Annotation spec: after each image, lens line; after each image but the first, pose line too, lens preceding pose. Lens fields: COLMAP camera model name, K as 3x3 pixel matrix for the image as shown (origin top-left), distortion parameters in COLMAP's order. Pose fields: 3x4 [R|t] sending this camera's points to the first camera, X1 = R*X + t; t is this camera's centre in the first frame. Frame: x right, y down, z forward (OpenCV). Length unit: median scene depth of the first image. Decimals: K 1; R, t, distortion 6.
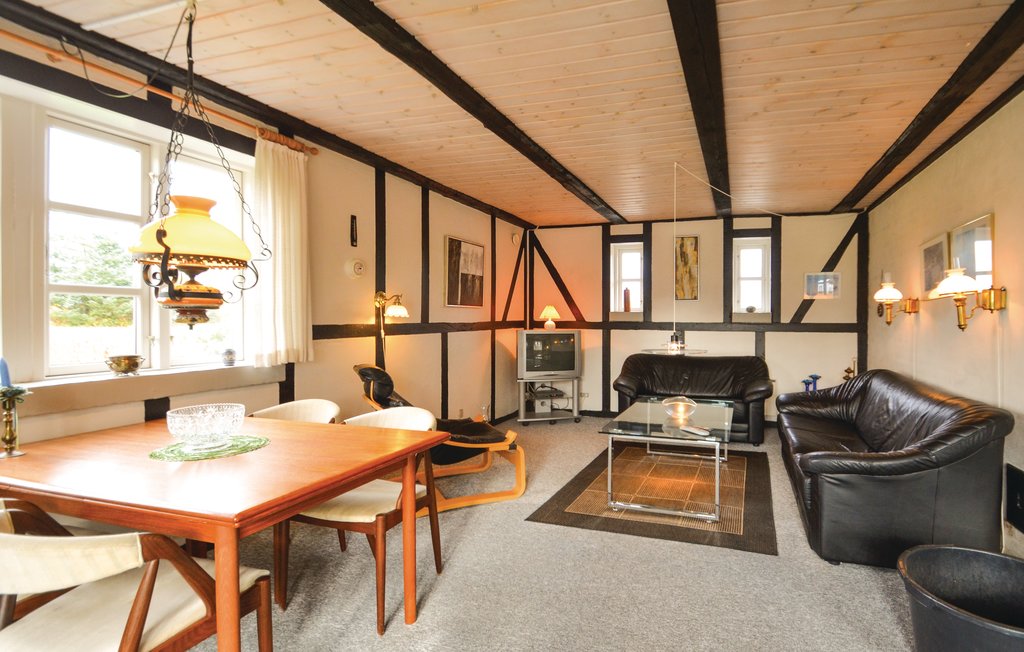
lens RADIAL K [[450.0, 0, 512.0], [0, 450.0, 326.0], [0, 0, 1]] dist [0.000659, 0.000035]
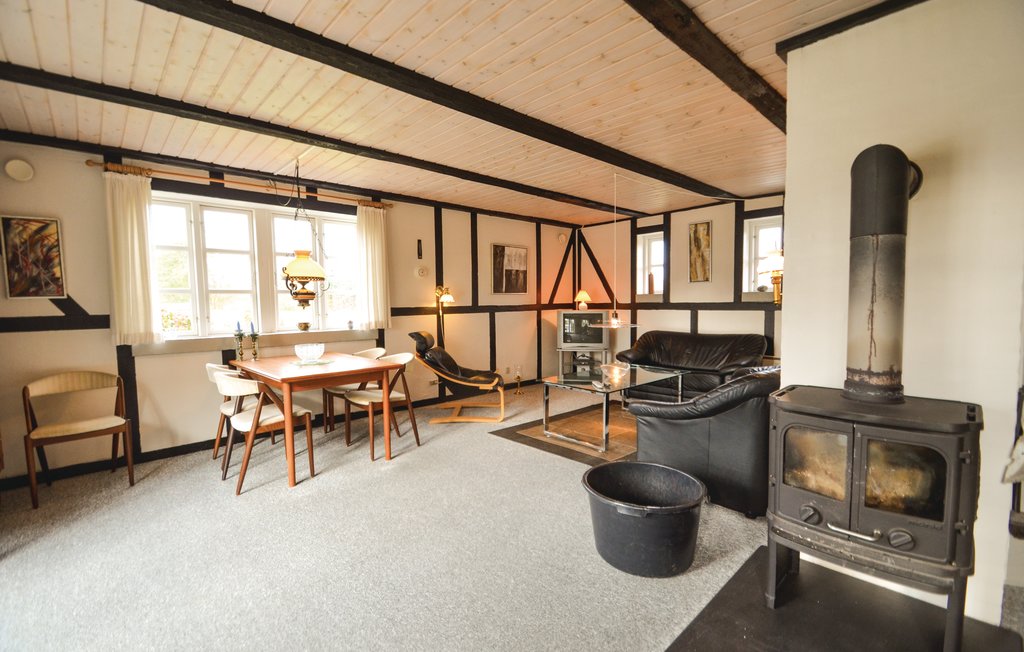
lens RADIAL K [[443.1, 0, 512.1], [0, 443.1, 335.4], [0, 0, 1]] dist [0.017240, -0.000037]
pose [[0.861601, 0.022851, -0.507071, 0.595590], [0.006685, 0.998389, 0.056350, 0.008427], [0.507542, -0.051941, 0.860060, -0.173701]]
